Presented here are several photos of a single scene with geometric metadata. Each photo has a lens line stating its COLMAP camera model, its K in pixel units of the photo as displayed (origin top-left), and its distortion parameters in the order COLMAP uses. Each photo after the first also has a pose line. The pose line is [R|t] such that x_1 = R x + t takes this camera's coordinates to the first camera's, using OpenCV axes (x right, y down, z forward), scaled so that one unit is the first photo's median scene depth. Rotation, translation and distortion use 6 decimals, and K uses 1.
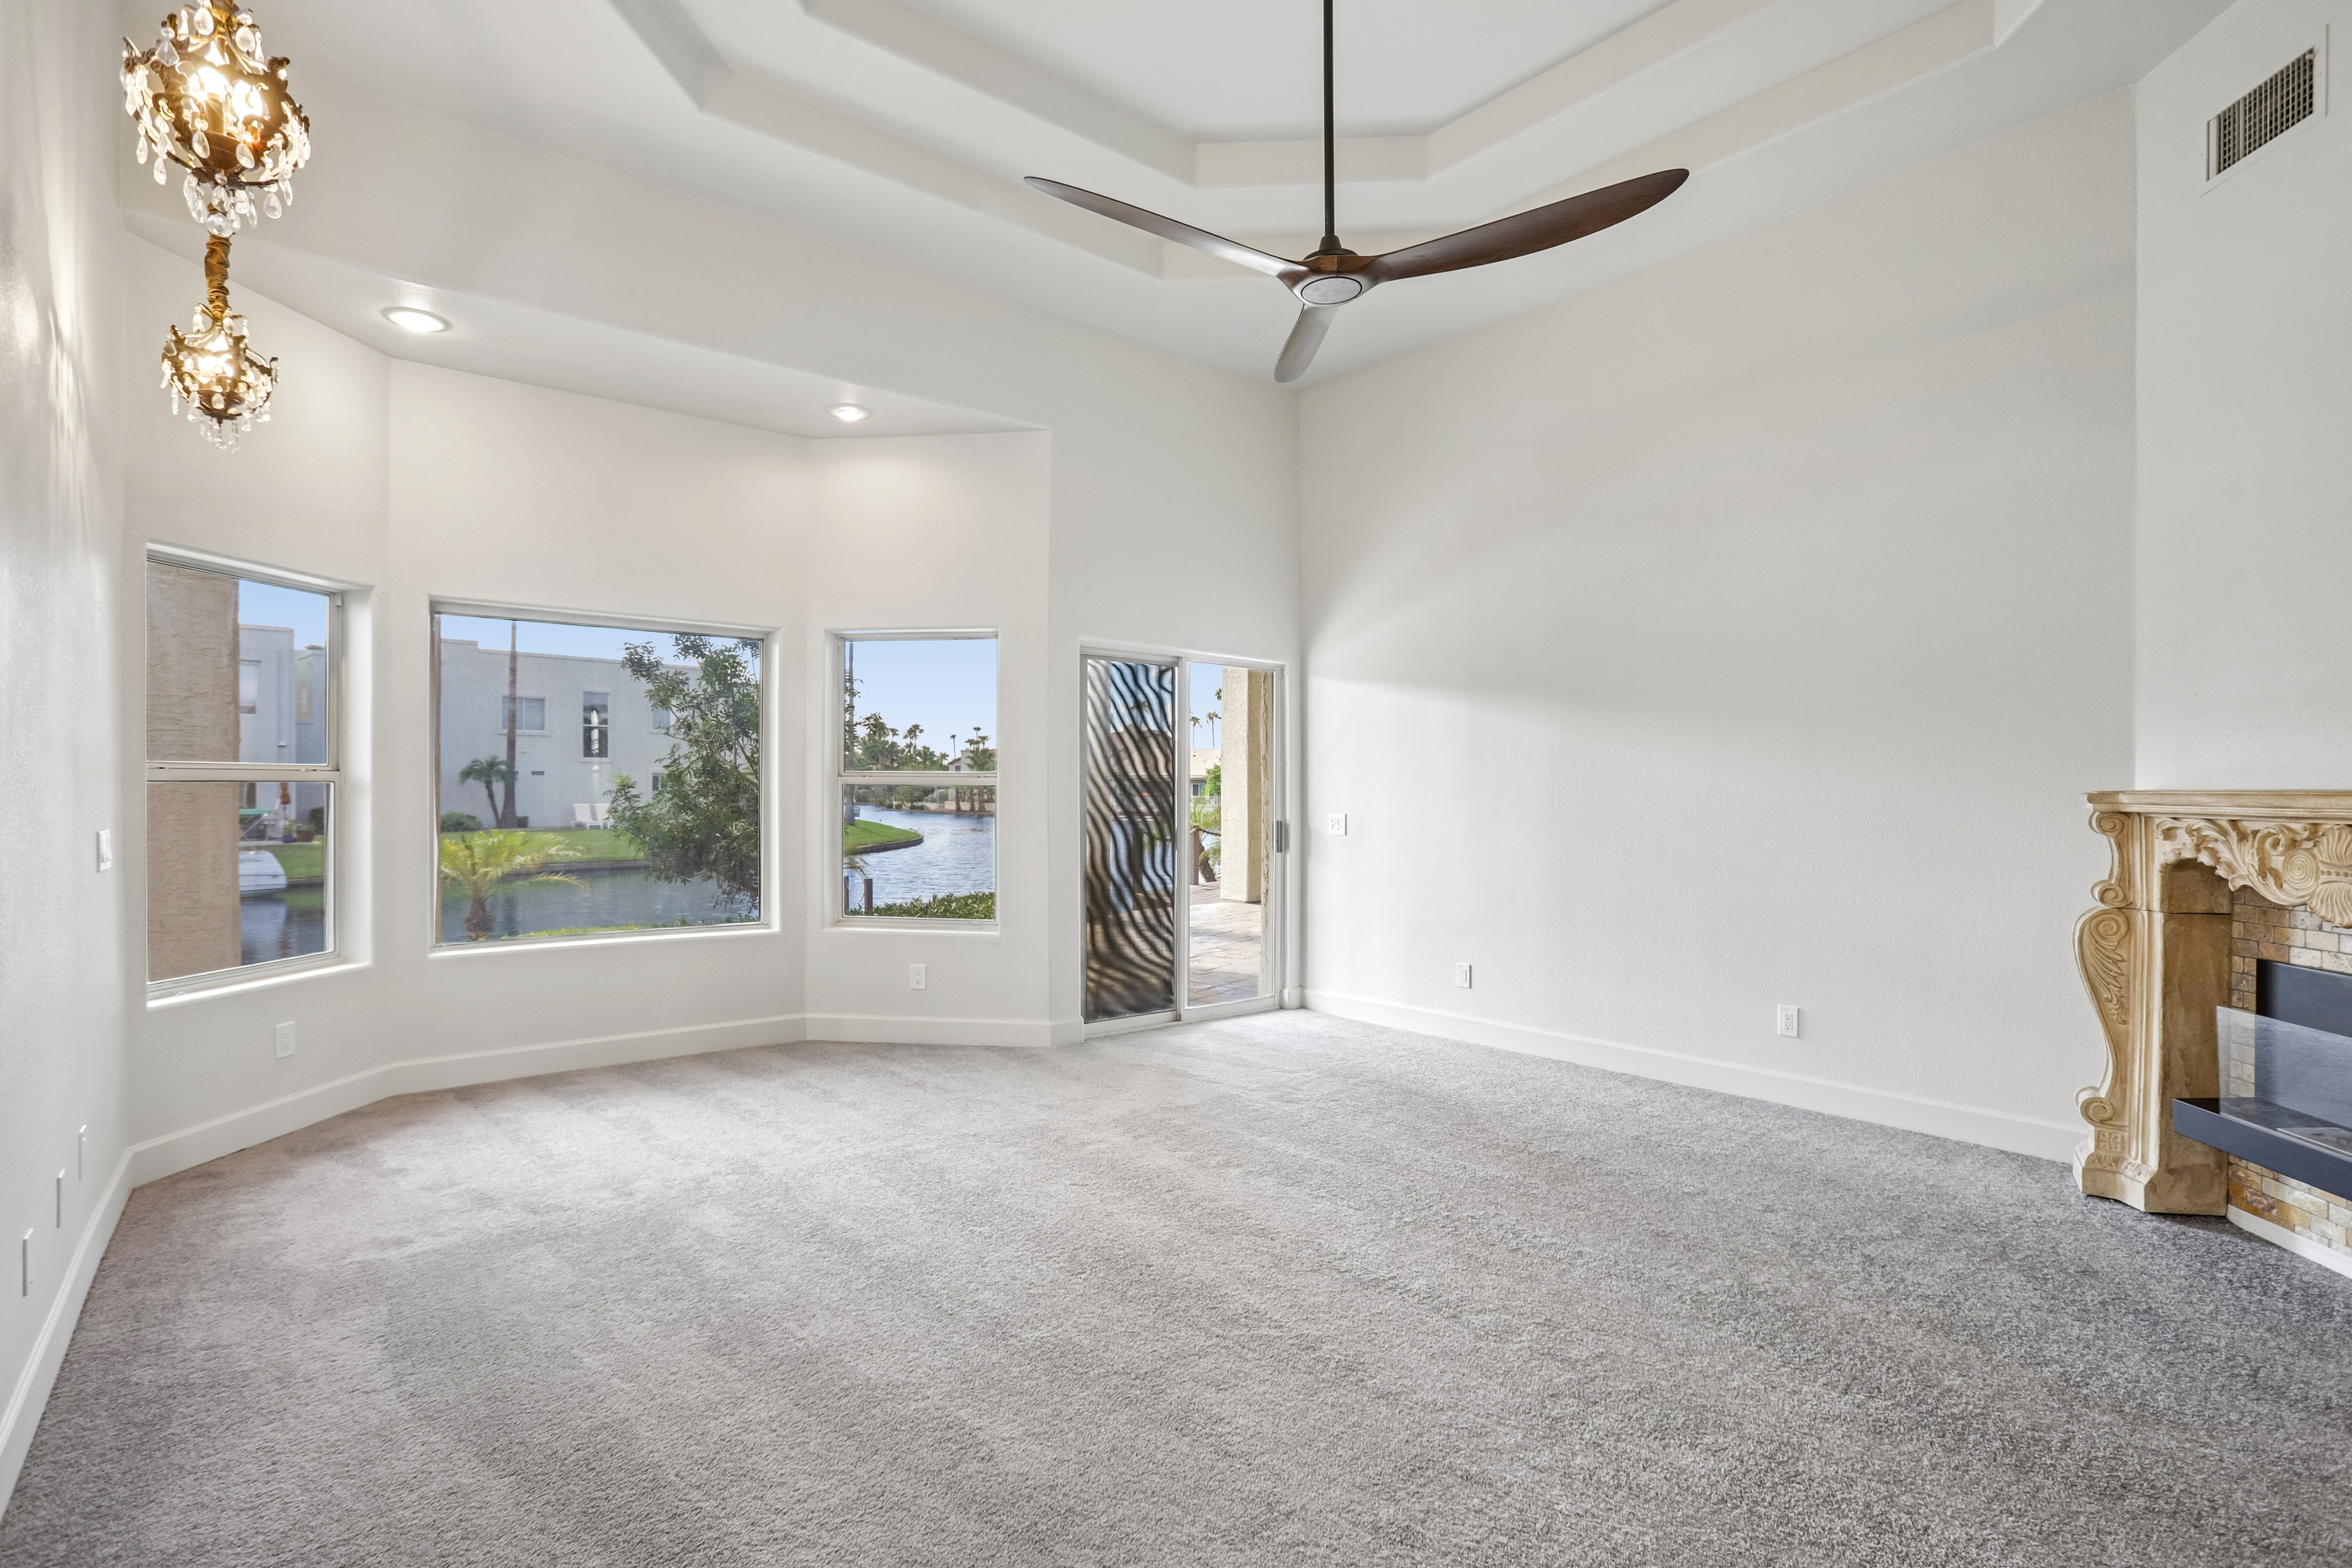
lens RADIAL K [[1097.9, 0, 1183.8], [0, 1097.9, 788.5], [0, 0, 1]] dist [-0.049102, 0.010673]
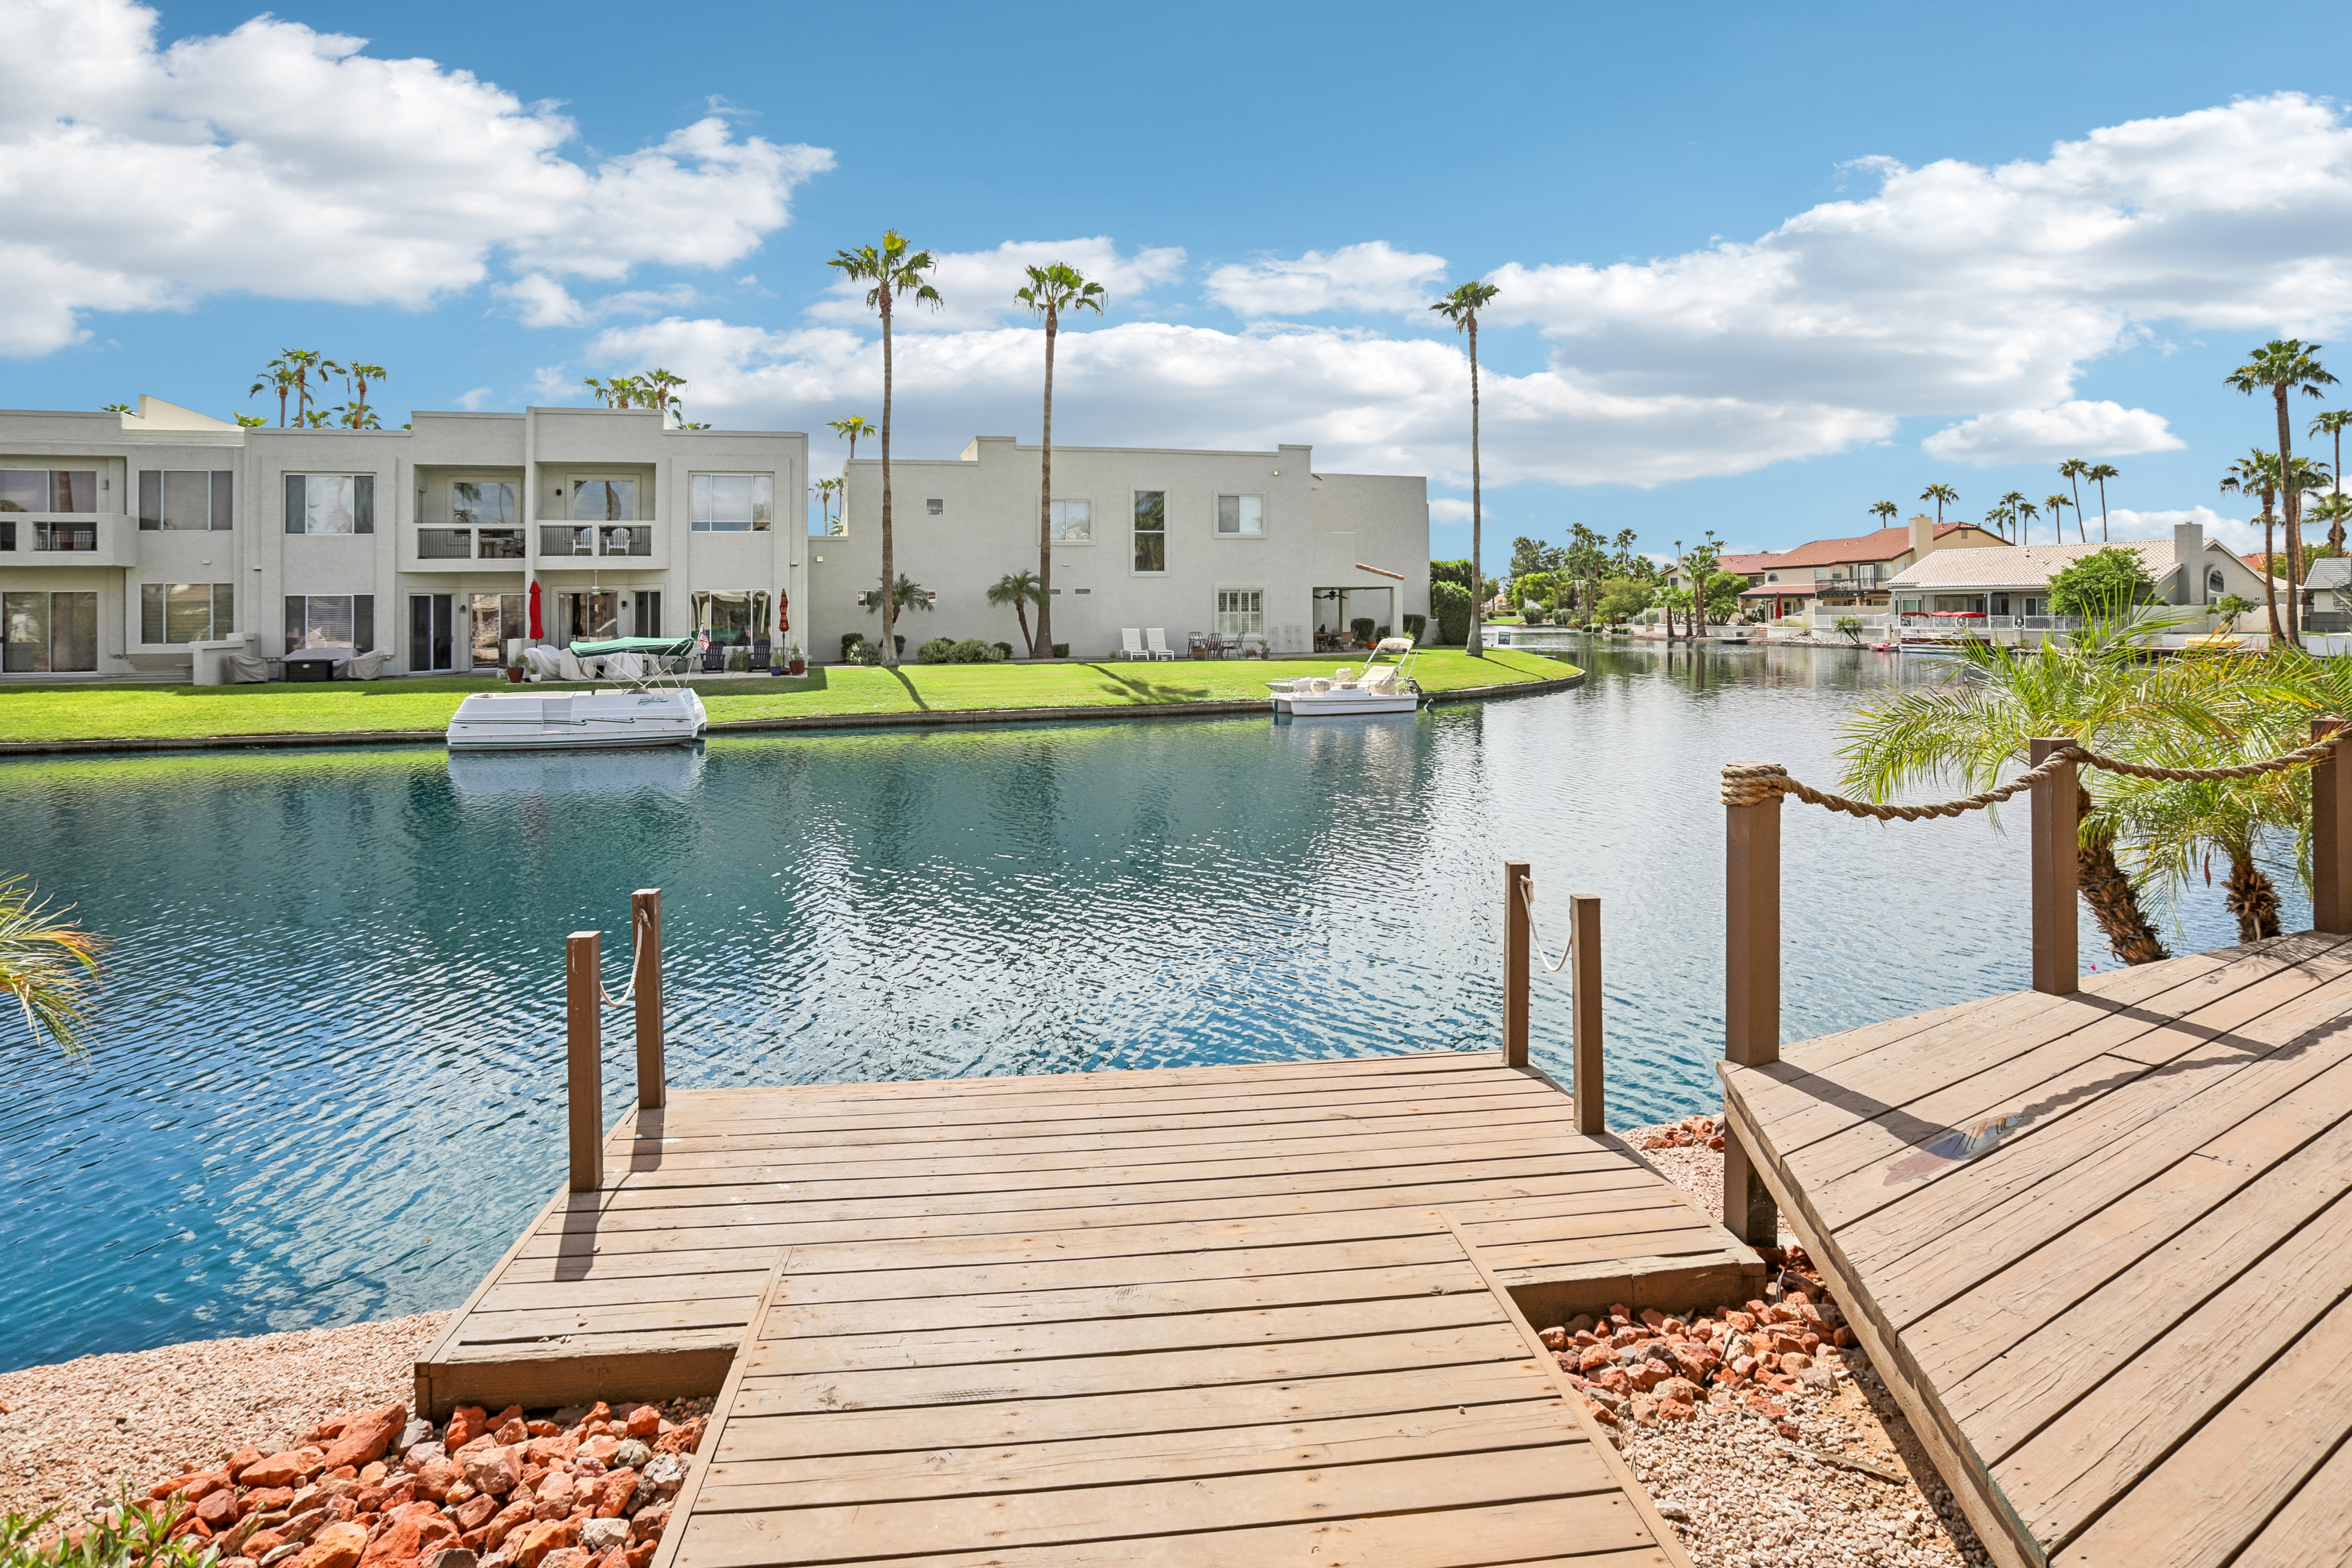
lens RADIAL K [[1270.1, 0, 1203.0], [0, 1270.1, 597.5], [0, 0, 1]] dist [-0.013855, -0.000214]
pose [[0.842418, -0.011262, -0.538707, 0.001267], [0.006872, 0.999925, -0.010159, 0.002728], [0.538781, 0.004856, 0.842432, 1.036755]]
